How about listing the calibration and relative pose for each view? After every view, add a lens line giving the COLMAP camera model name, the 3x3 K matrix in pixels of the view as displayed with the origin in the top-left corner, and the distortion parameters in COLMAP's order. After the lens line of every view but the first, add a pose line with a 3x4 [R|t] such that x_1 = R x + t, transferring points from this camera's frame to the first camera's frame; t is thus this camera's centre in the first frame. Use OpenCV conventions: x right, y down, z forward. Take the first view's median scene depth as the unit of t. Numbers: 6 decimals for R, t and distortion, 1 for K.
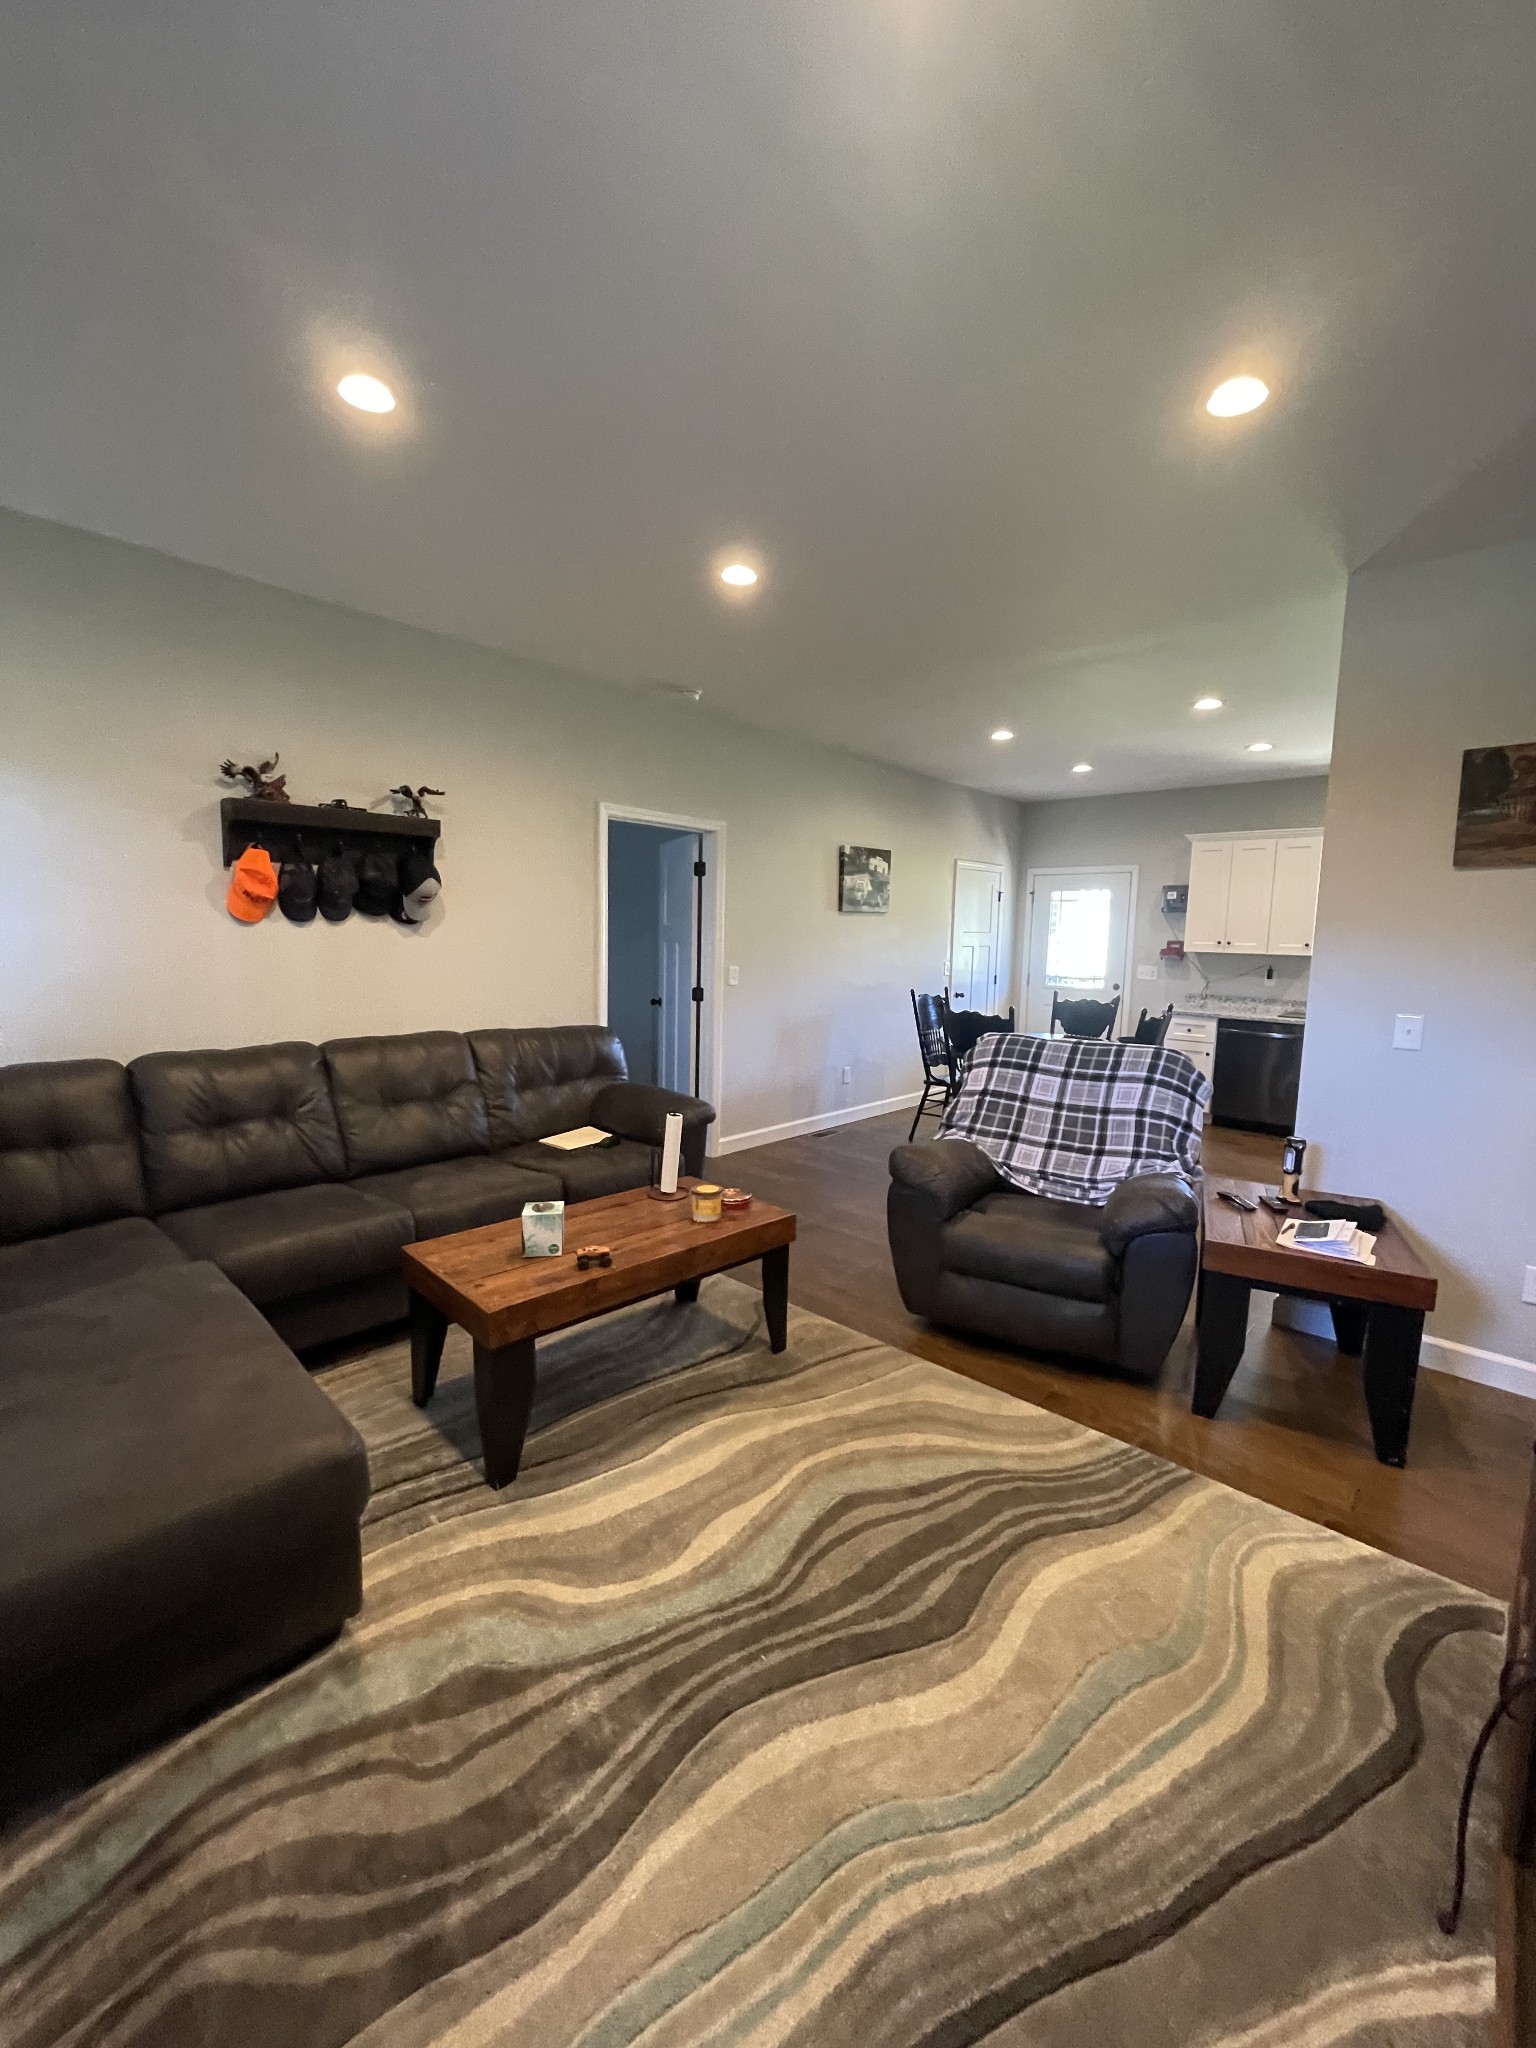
lens RADIAL K [[824.9, 0, 770.1], [0, 824.9, 1024.3], [0, 0, 1]] dist [-0.003351, -0.000549]
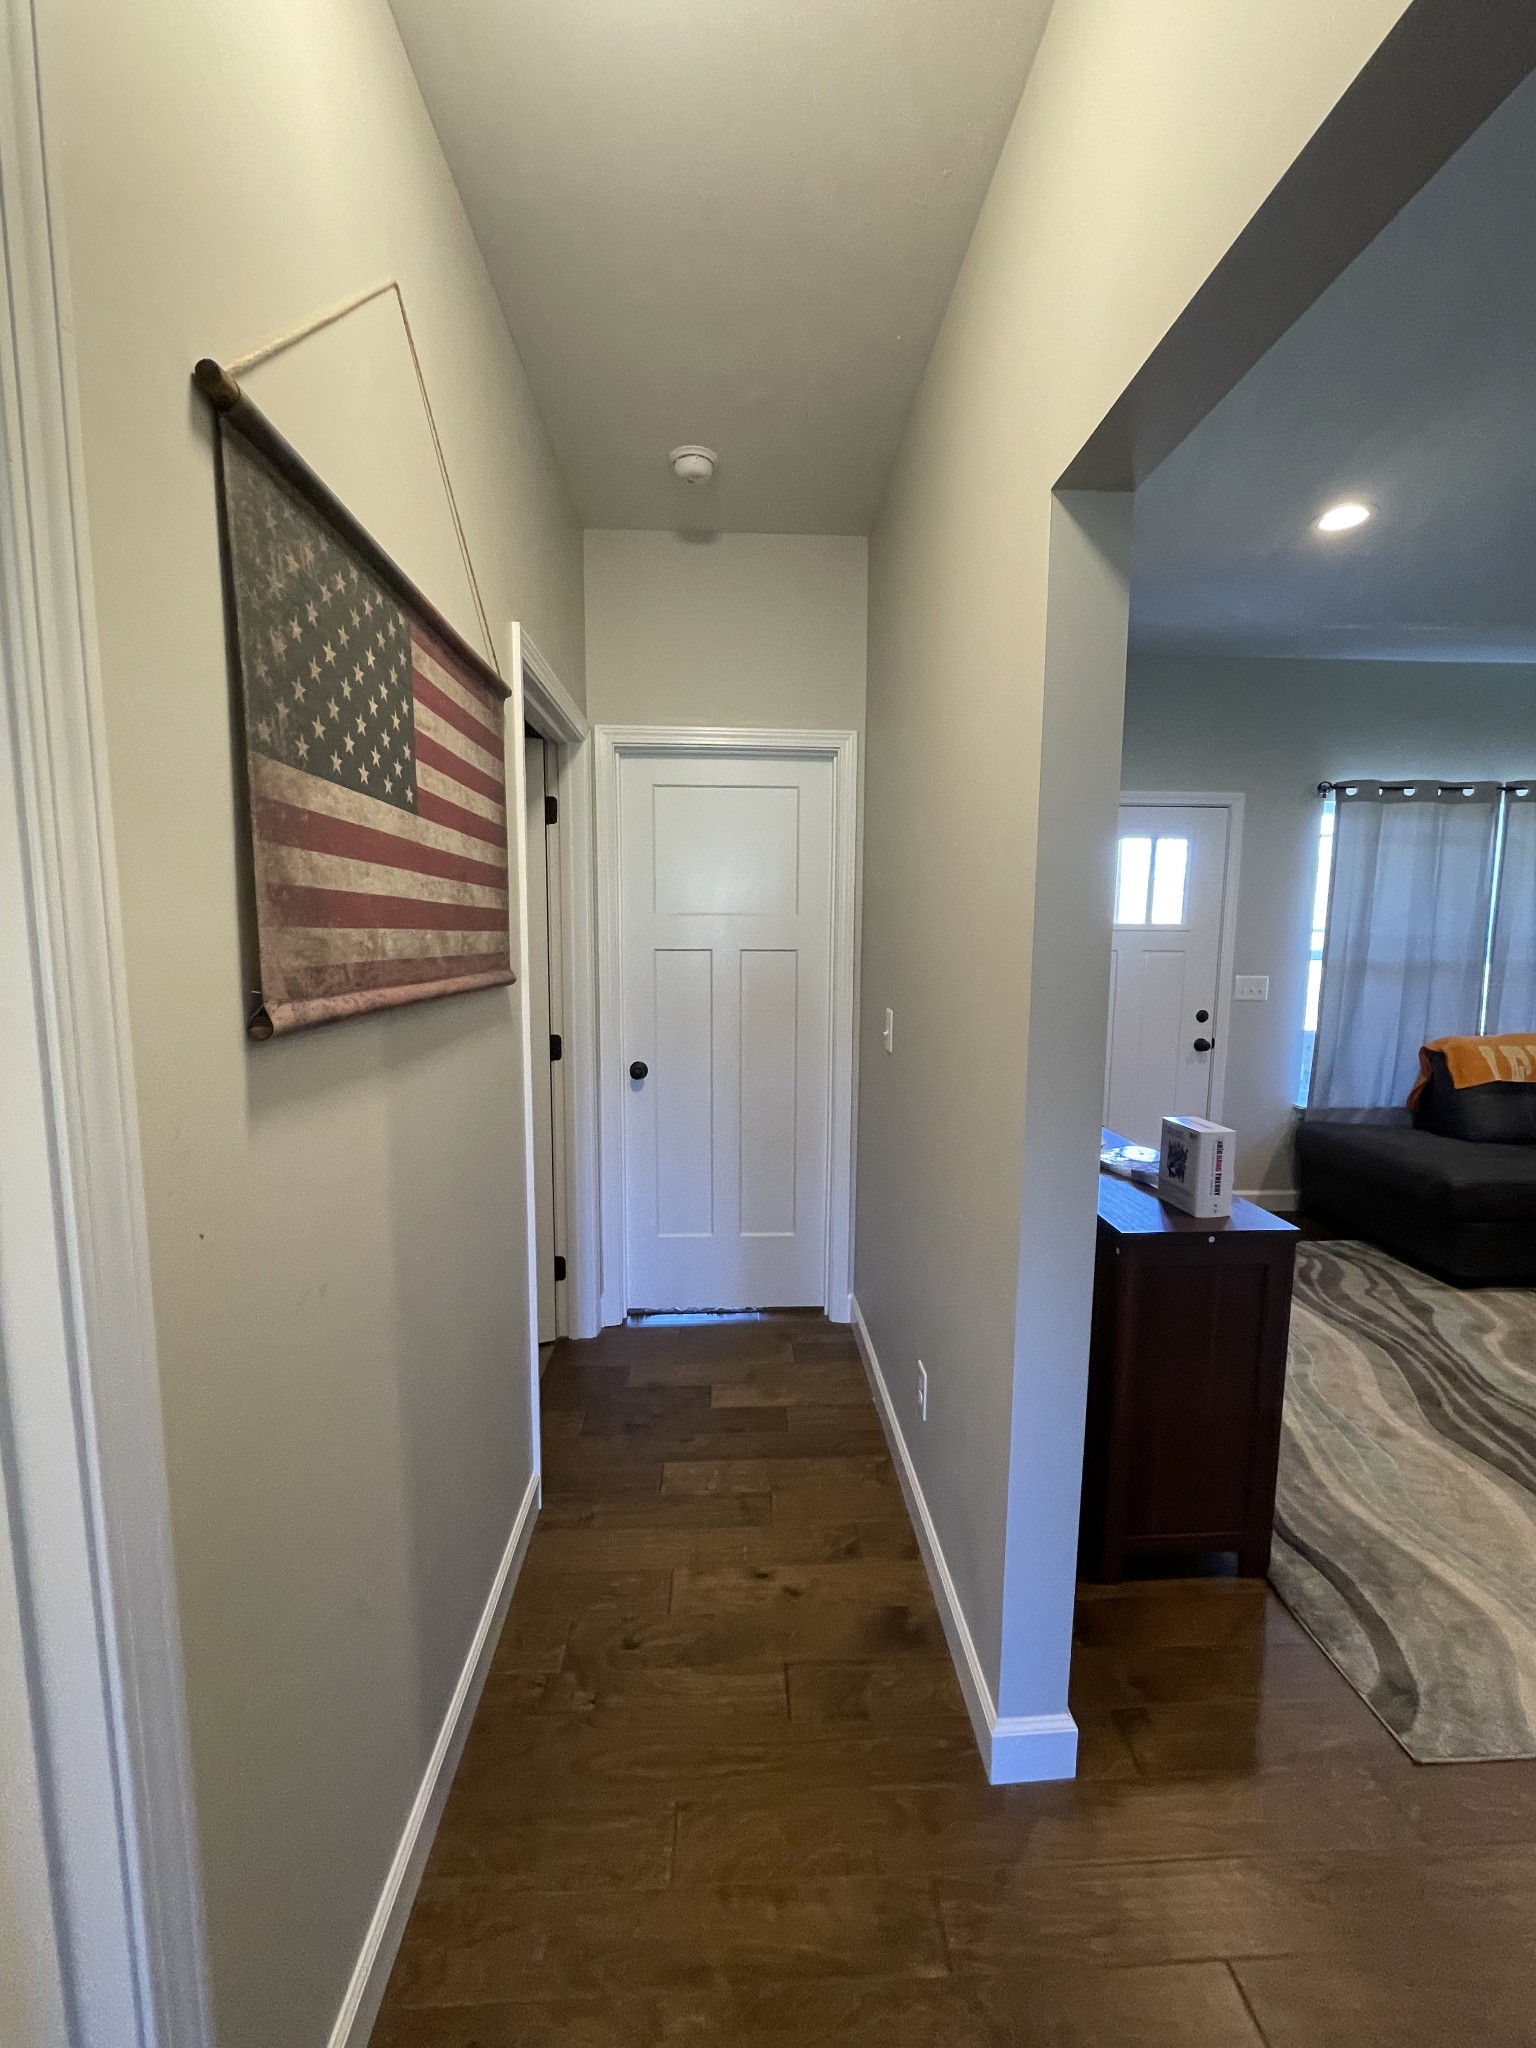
lens RADIAL K [[833.2, 0, 765.4], [0, 833.2, 1023.1], [0, 0, 1]] dist [-0.001771, -0.000134]
pose [[-0.698807, 0.056802, -0.713051, 1.255362], [-0.103844, 0.978226, 0.179696, -0.043081], [0.707732, 0.199619, -0.677693, 0.641712]]
